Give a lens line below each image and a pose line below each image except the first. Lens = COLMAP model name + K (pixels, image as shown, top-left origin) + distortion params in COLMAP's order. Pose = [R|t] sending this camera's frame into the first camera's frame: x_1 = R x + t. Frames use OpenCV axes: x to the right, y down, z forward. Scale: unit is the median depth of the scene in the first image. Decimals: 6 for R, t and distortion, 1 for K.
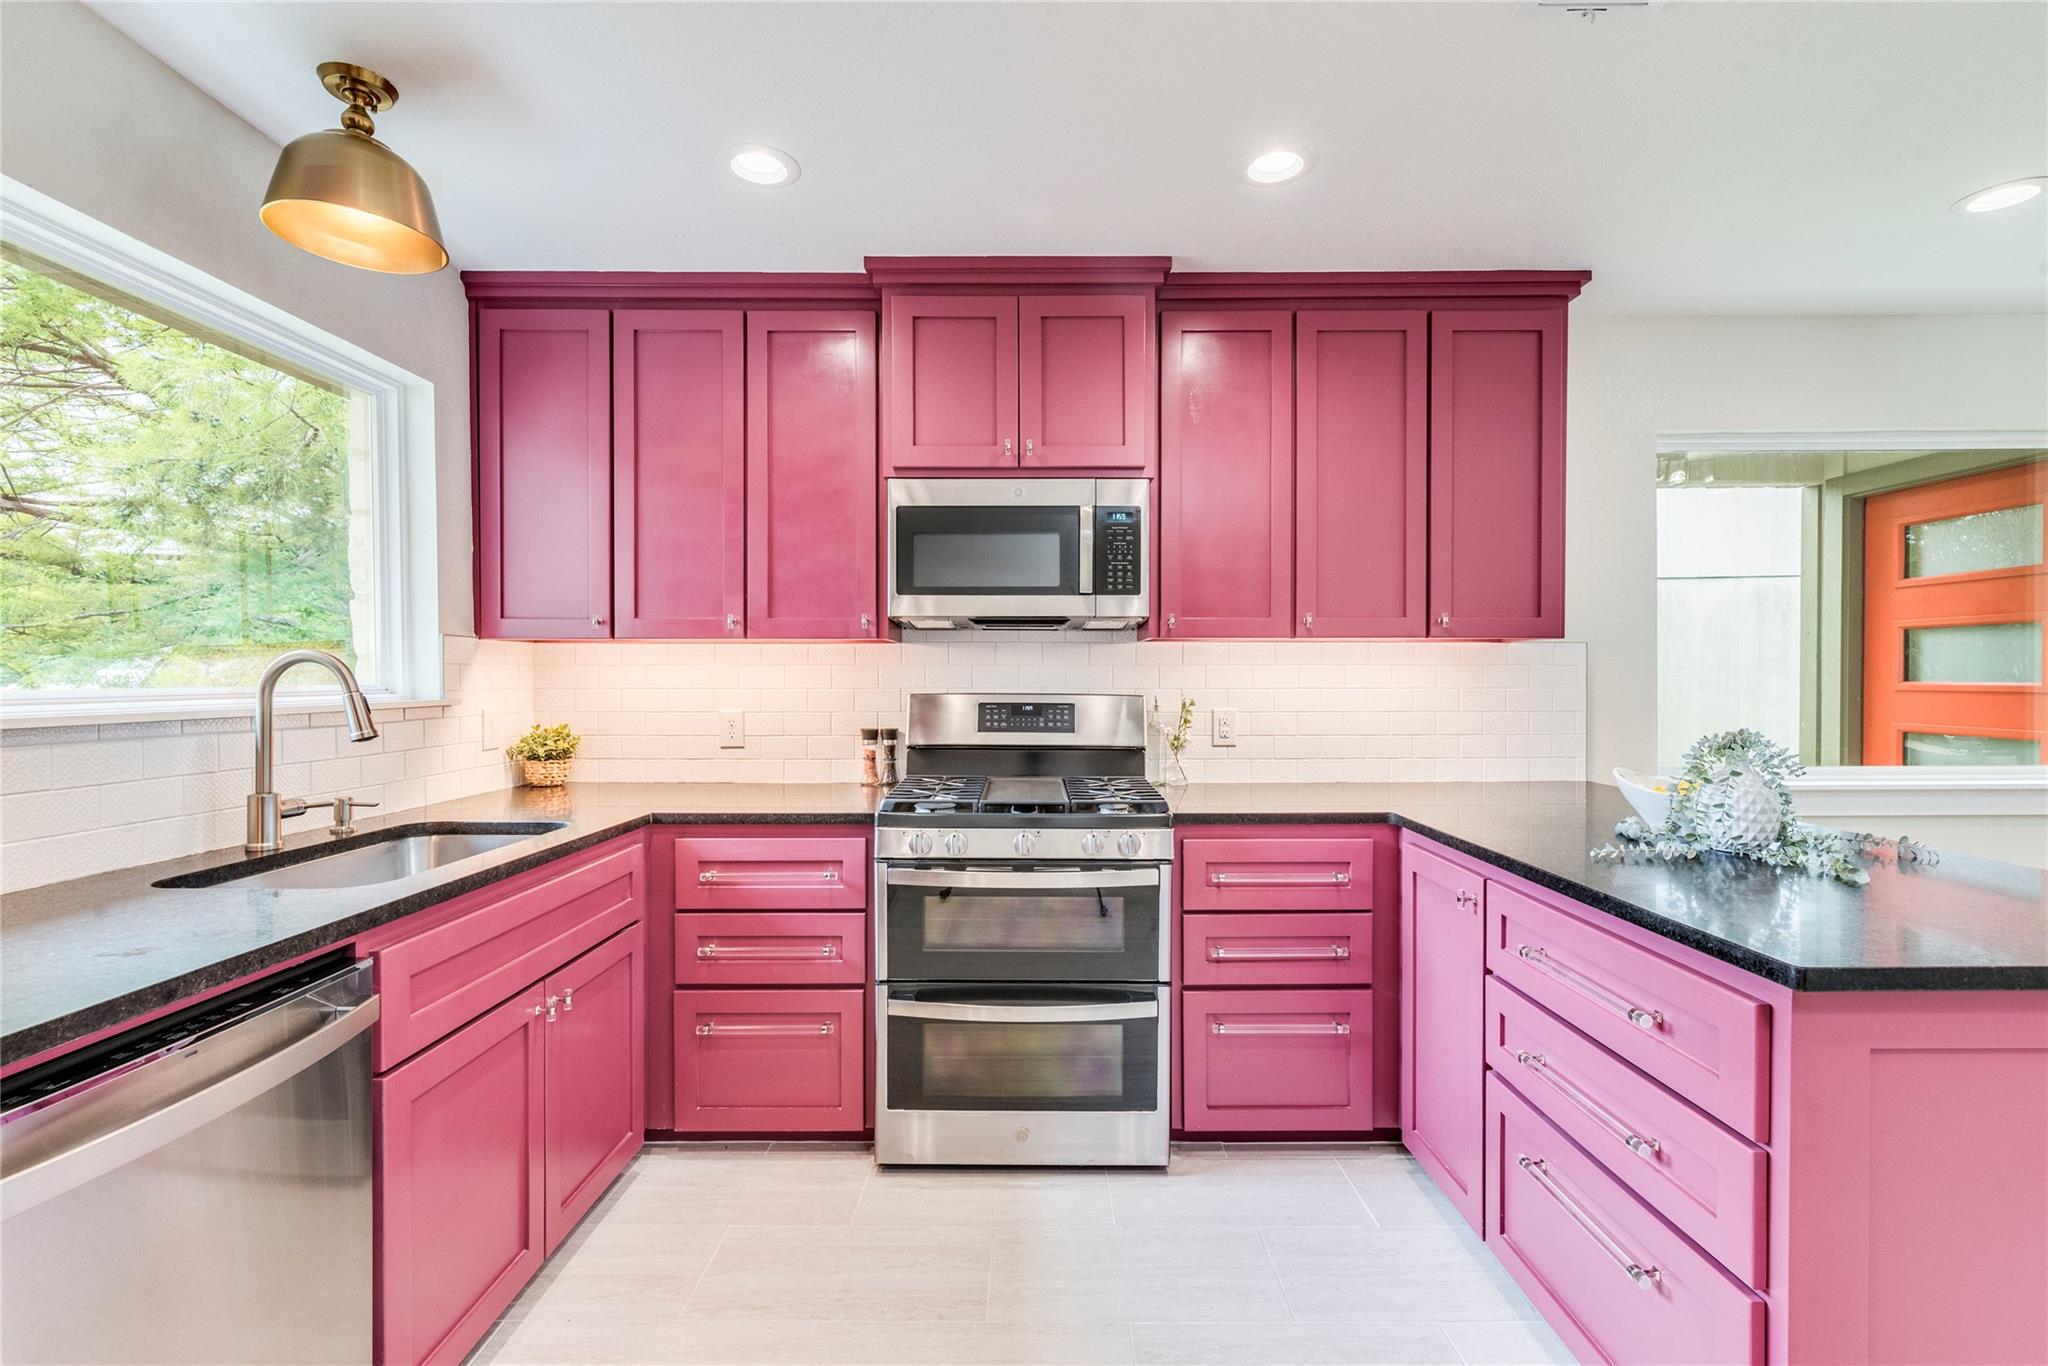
lens RADIAL K [[892.4, 0, 1018.9], [0, 892.4, 694.3], [0, 0, 1]] dist [0.001938, -0.001022]
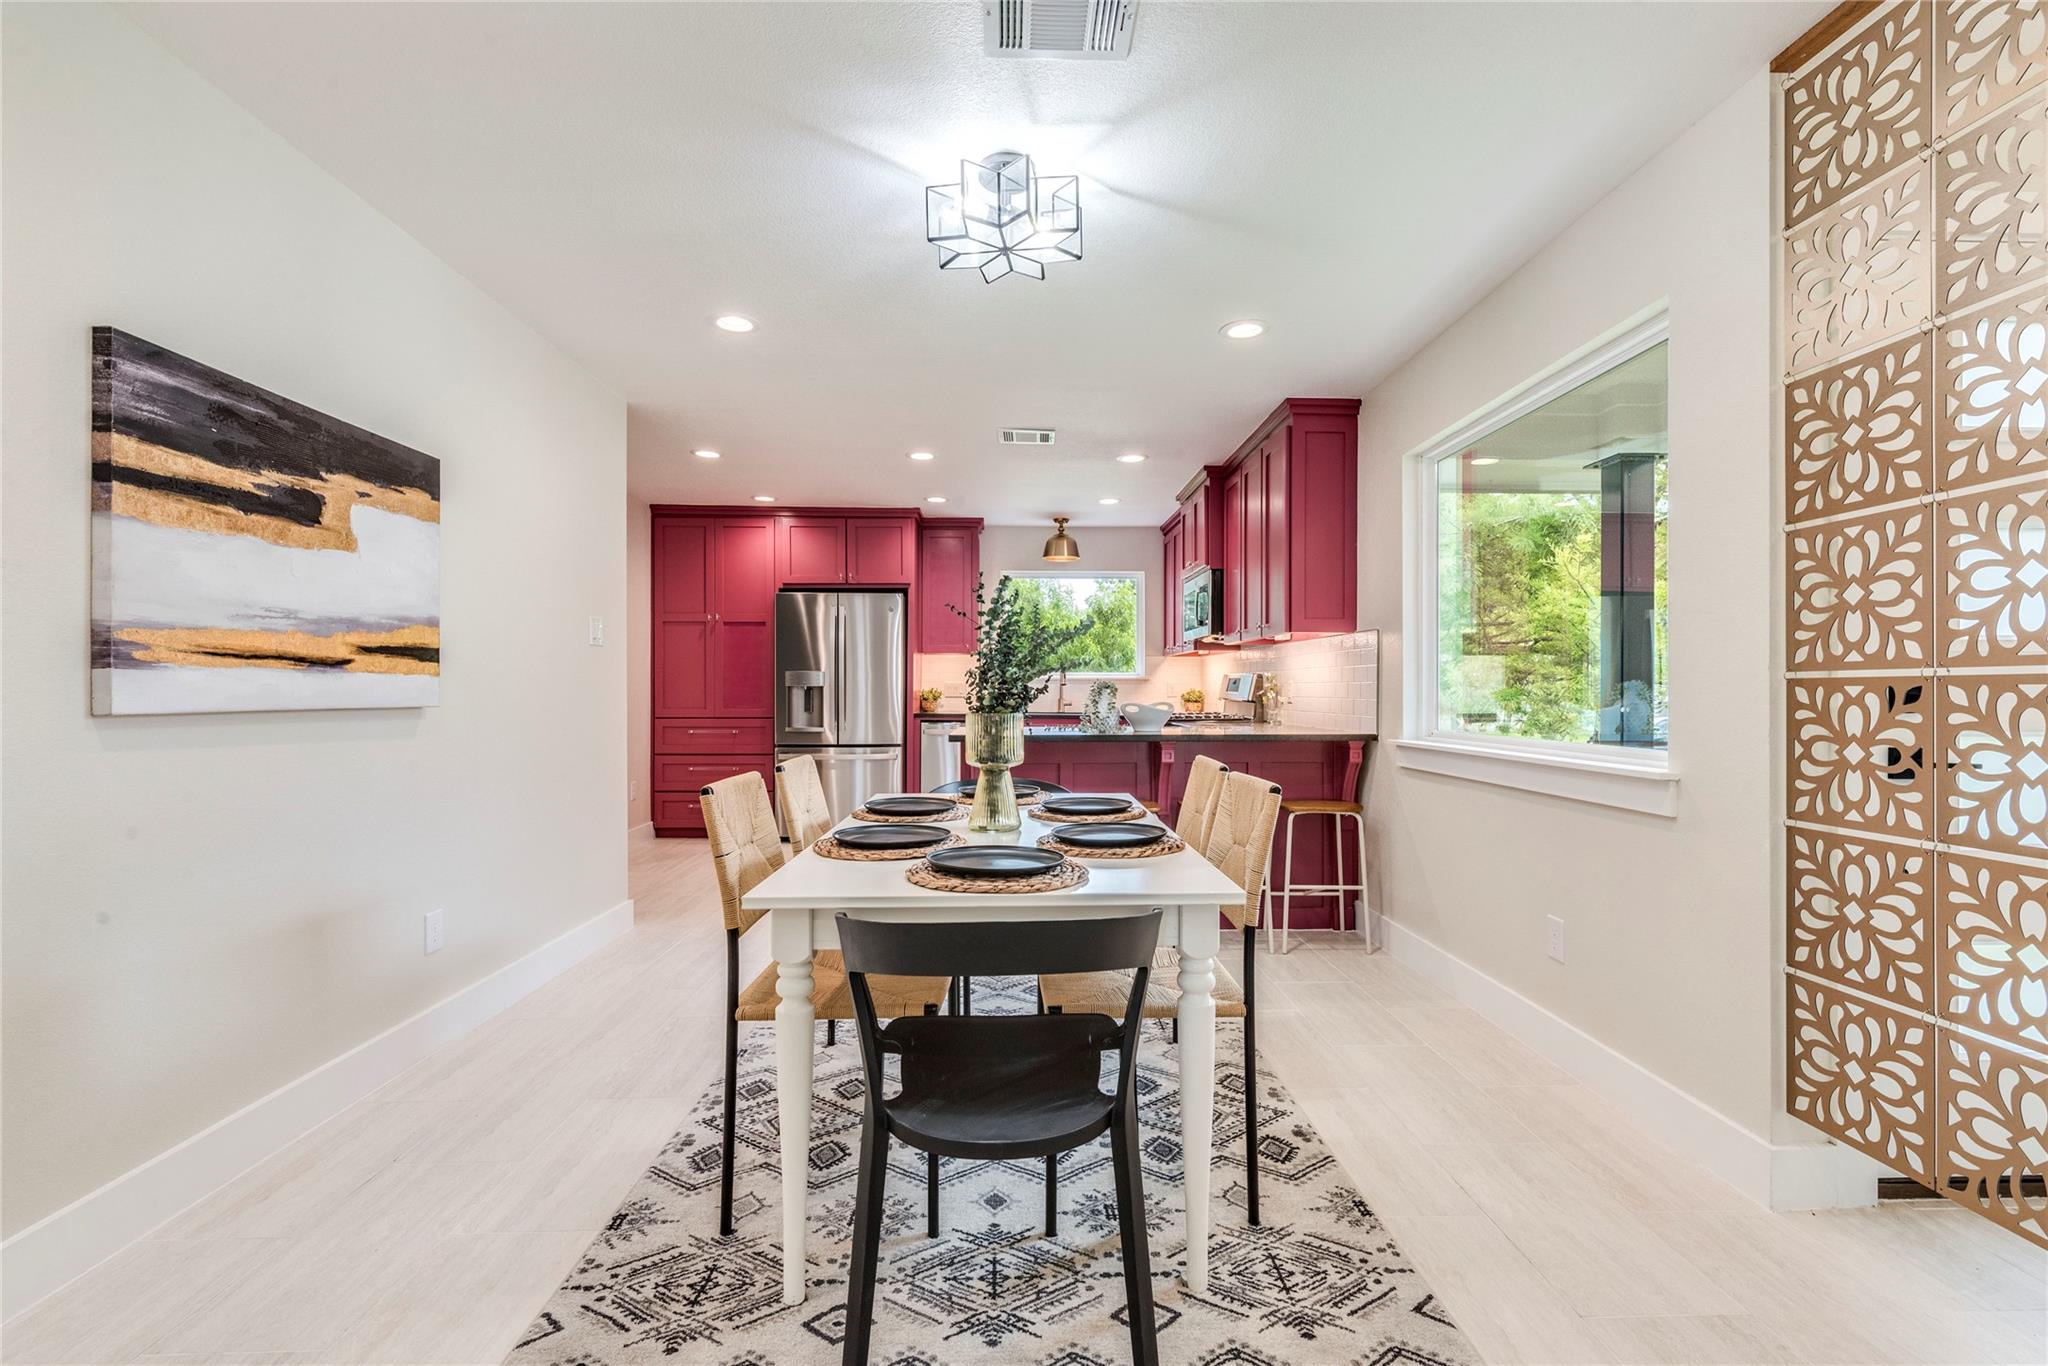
lens RADIAL K [[892.4, 0, 1032.6], [0, 892.4, 686.8], [0, 0, 1]] dist [0.001938, -0.001022]
pose [[0.037648, -0.001713, -0.999290, 2.182720], [-0.020251, 0.999792, -0.002477, 0.047258], [0.999086, 0.020329, 0.037606, 0.496067]]
